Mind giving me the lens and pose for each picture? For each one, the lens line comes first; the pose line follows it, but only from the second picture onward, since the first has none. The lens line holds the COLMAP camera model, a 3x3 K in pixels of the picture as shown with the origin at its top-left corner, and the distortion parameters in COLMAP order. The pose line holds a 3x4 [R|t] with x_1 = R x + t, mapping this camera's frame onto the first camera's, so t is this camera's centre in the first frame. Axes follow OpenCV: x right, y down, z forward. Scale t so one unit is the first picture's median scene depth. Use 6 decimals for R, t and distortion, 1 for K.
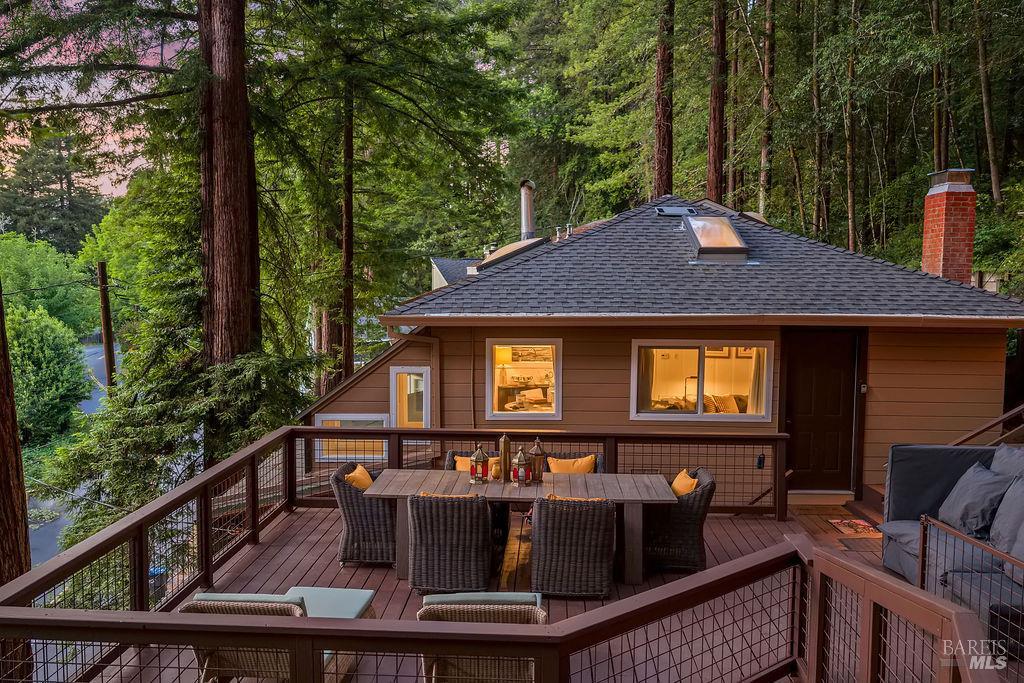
lens RADIAL K [[871.6, 0, 512.0], [0, 871.6, 341.5], [0, 0, 1]] dist [0.005376, -0.013896]
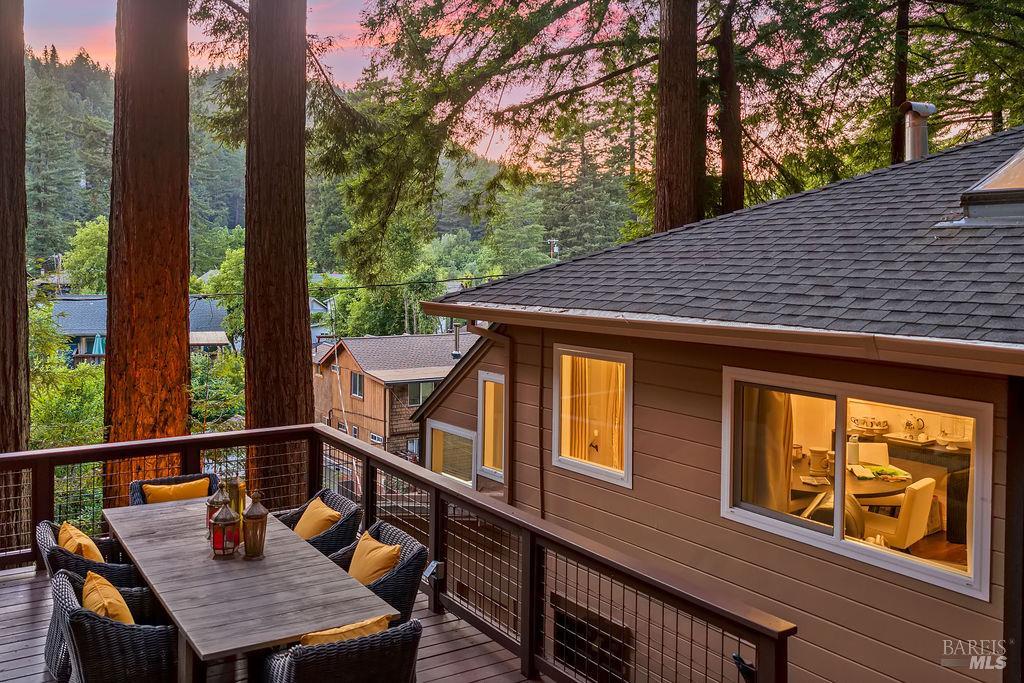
lens RADIAL K [[887.1, 0, 505.2], [0, 887.1, 272.4], [0, 0, 1]] dist [0.003122, -0.009544]
pose [[0.591095, 0.014680, -0.806468, 0.497791], [-0.071207, 0.996880, -0.034045, -0.031903], [0.803452, 0.077550, 0.590297, 0.561857]]
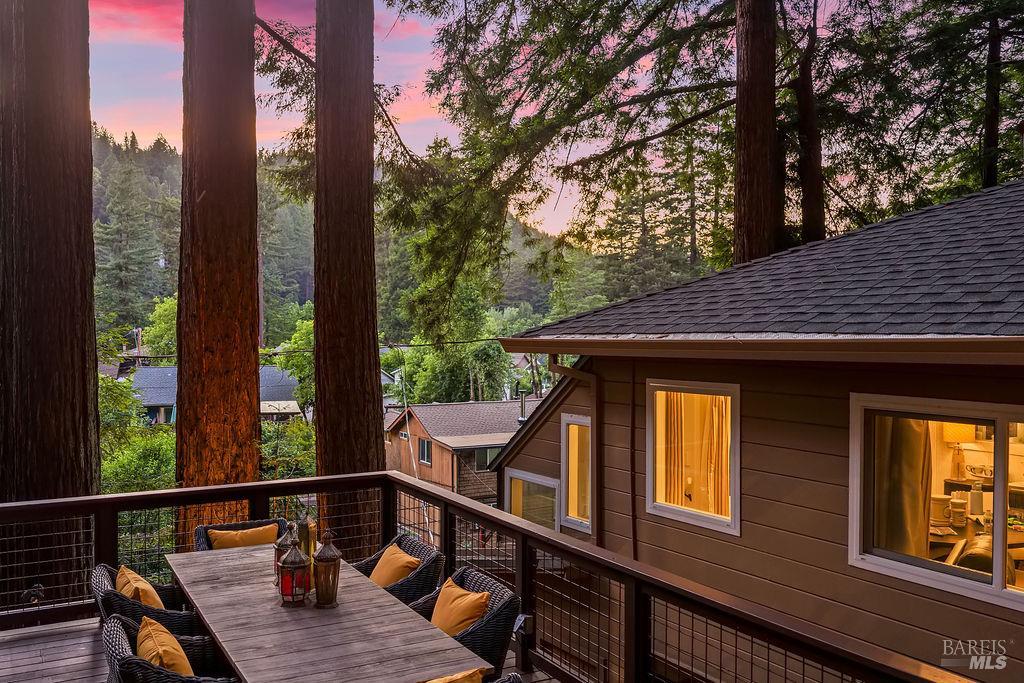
lens RADIAL K [[871.6, 0, 512.0], [0, 871.6, 341.5], [0, 0, 1]] dist [0.005376, -0.013896]
pose [[0.539157, 0.005673, -0.842186, 0.435526], [-0.062260, 0.997510, -0.033139, -0.003305], [0.839901, 0.070302, 0.538167, 0.587549]]
